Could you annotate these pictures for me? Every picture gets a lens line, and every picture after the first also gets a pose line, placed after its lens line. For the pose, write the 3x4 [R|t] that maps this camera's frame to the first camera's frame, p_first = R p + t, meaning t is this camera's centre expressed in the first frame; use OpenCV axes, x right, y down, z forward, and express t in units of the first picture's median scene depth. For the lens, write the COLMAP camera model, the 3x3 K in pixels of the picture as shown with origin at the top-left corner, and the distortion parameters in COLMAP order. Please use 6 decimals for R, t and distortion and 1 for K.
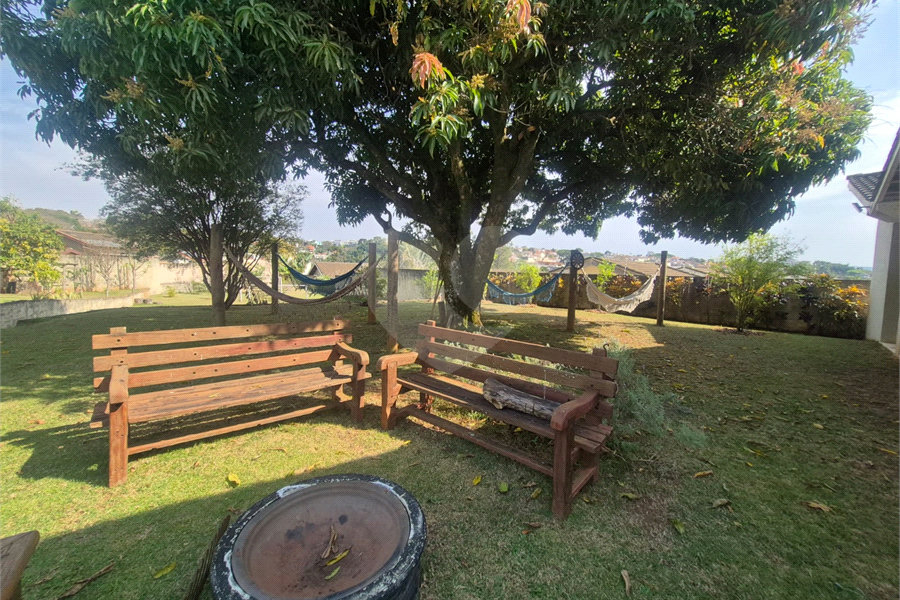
lens RADIAL K [[353.5, 0, 451.8], [0, 353.5, 305.2], [0, 0, 1]] dist [0.002730, -0.000951]
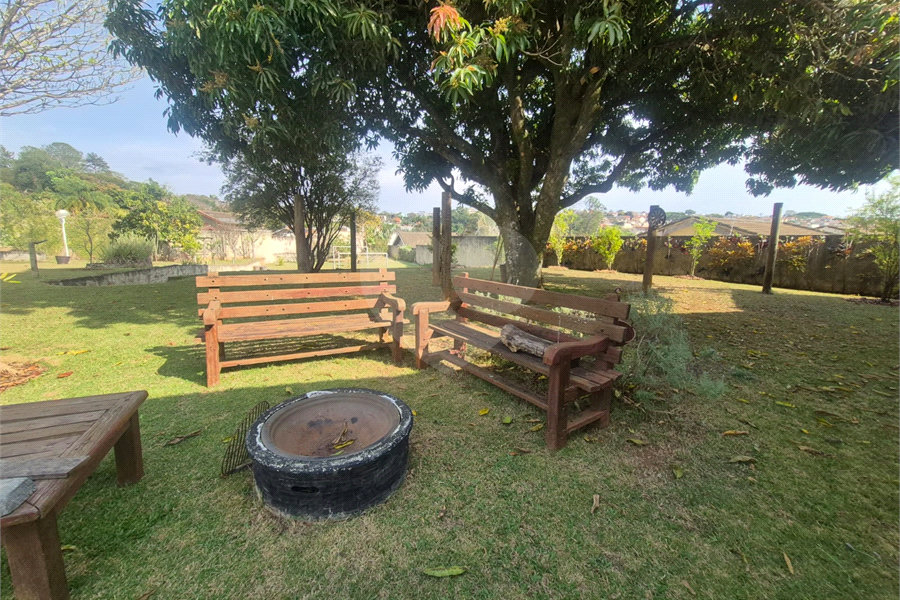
lens RADIAL K [[353.5, 0, 442.9], [0, 353.5, 299.6], [0, 0, 1]] dist [0.002730, -0.000951]
pose [[0.969601, 0.021297, -0.243762, 0.145337], [-0.003698, 0.997367, 0.072426, 0.050387], [0.244662, -0.069323, 0.967127, -0.042353]]
